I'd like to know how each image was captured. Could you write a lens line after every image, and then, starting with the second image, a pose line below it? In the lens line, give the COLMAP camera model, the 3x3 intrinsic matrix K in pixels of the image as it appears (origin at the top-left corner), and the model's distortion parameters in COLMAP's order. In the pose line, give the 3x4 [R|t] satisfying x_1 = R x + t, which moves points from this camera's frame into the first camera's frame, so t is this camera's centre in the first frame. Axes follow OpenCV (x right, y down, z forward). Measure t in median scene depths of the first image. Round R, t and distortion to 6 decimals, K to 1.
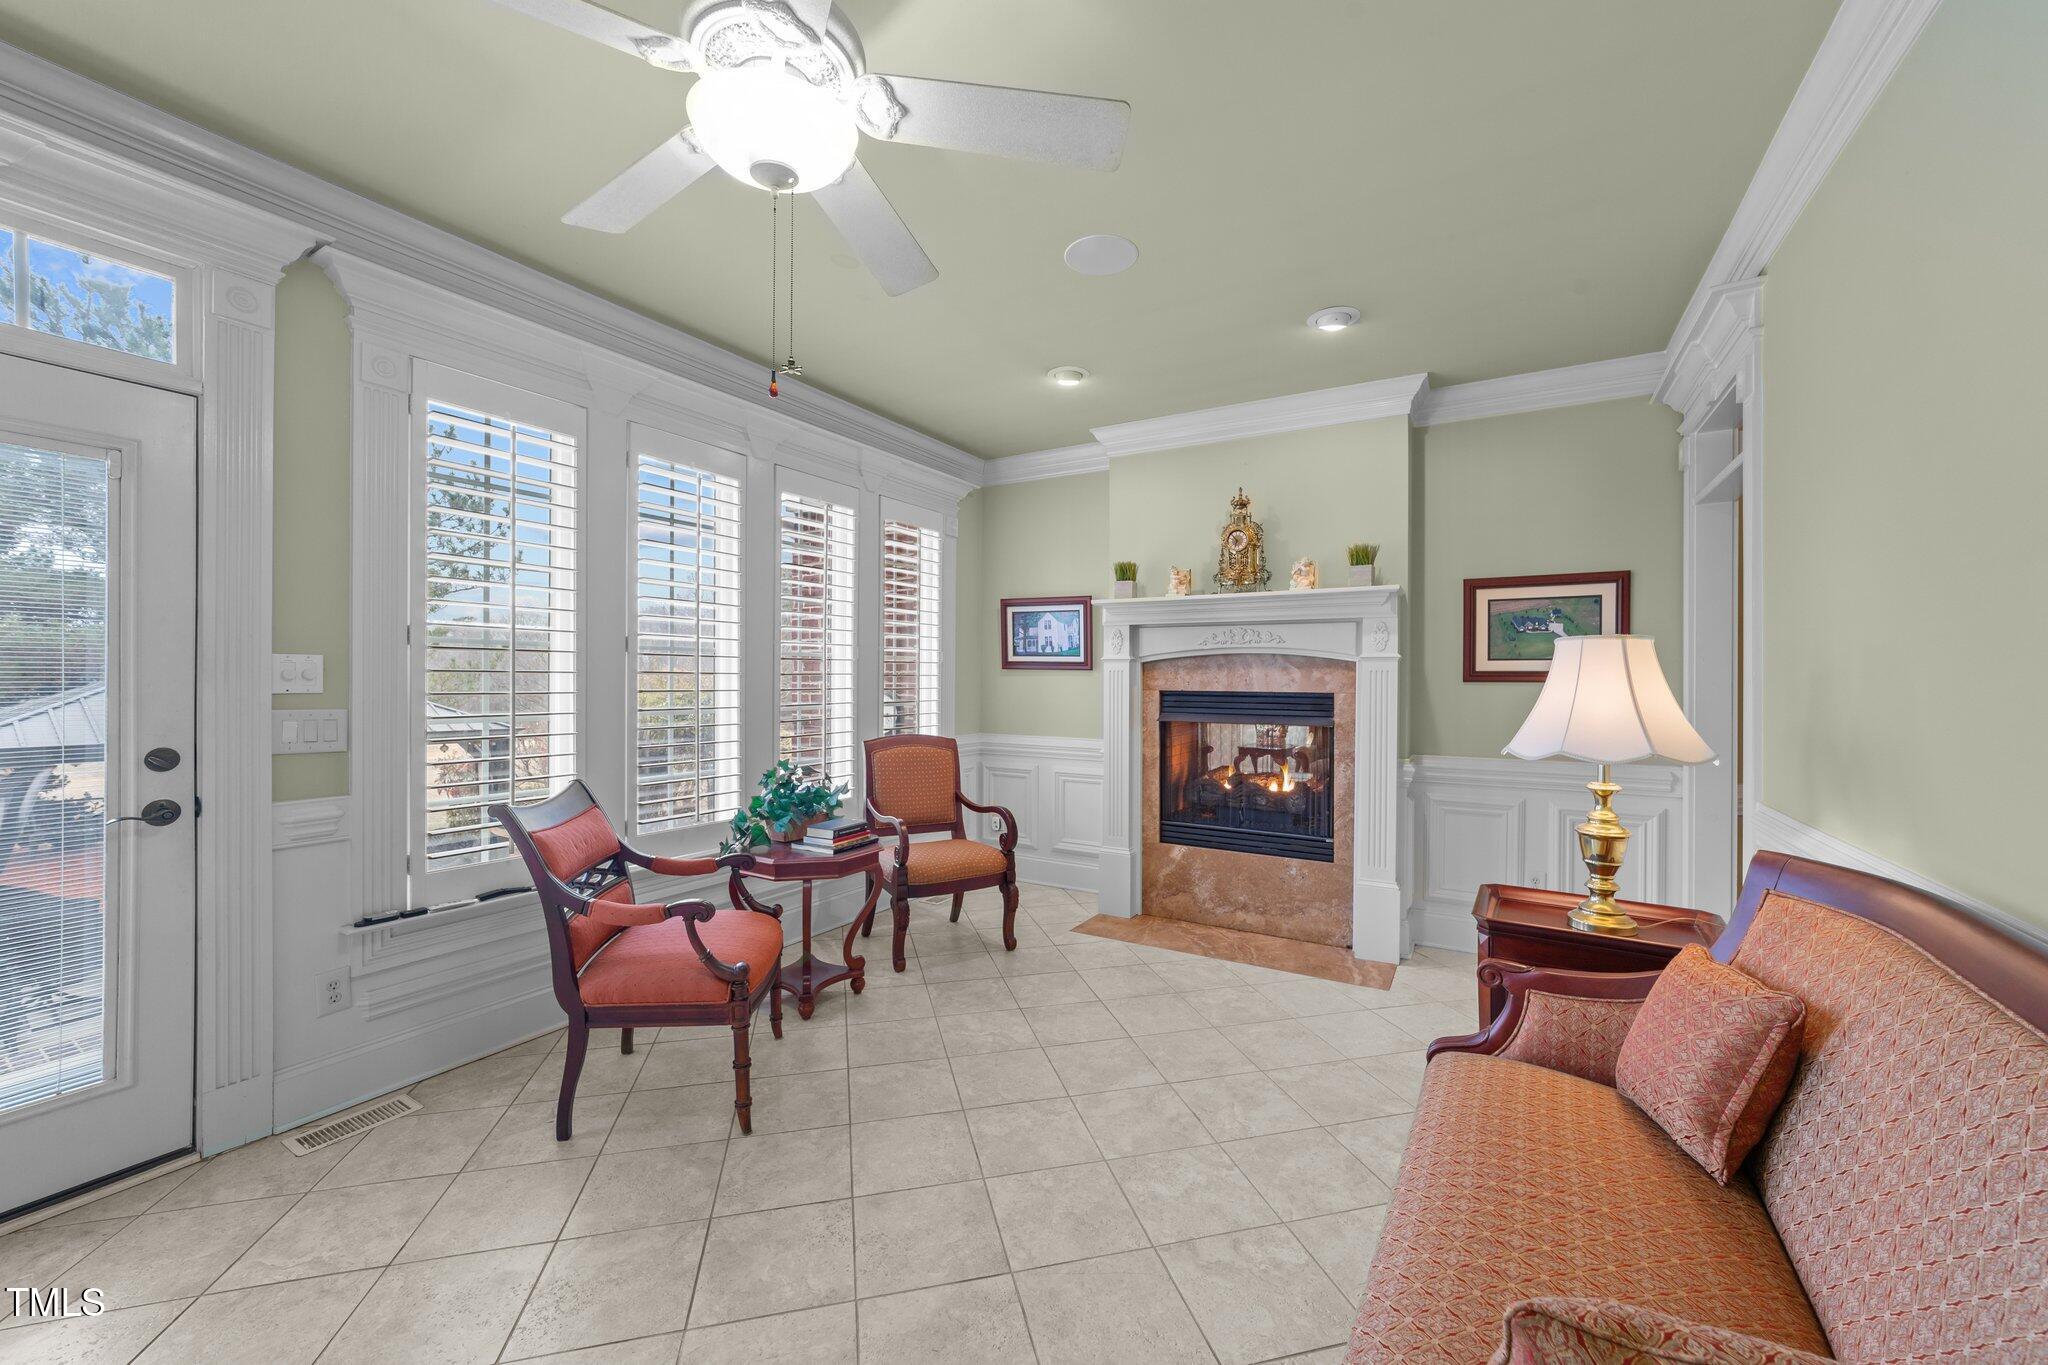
lens RADIAL K [[790.5, 0, 1028.6], [0, 790.5, 679.4], [0, 0, 1]] dist [-0.017589, 0.007776]
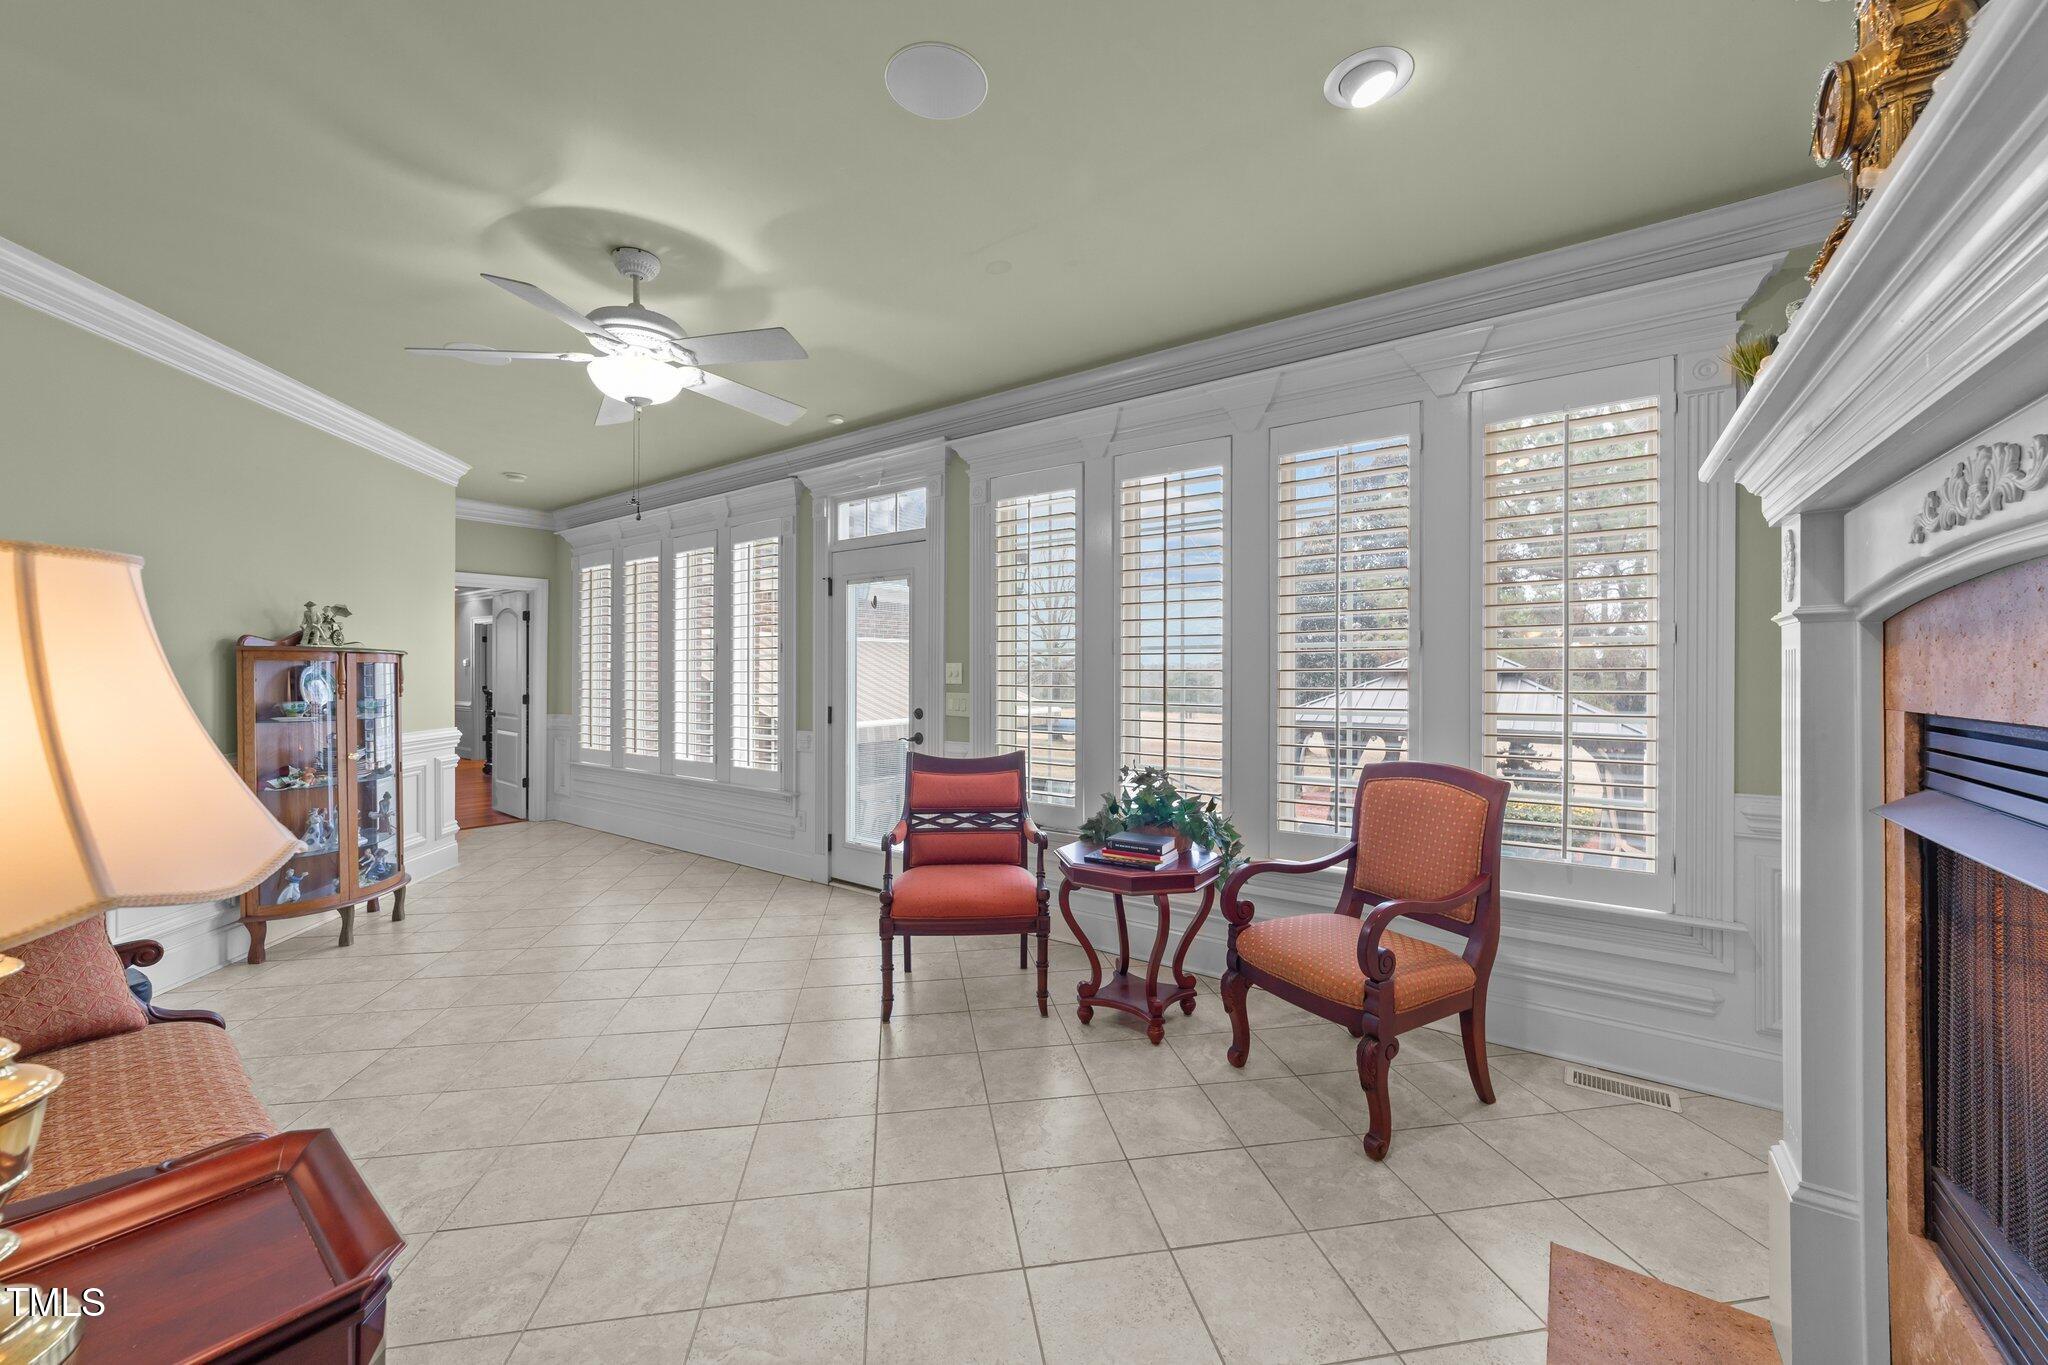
lens RADIAL K [[779.9, 0, 1026.5], [0, 779.9, 671.8], [0, 0, 1]] dist [-0.017016, 0.007610]
pose [[-0.084872, -0.007432, -0.996364, 0.698094], [0.000263, 0.999972, -0.007481, 0.002121], [0.996392, -0.000897, -0.084868, 1.016089]]
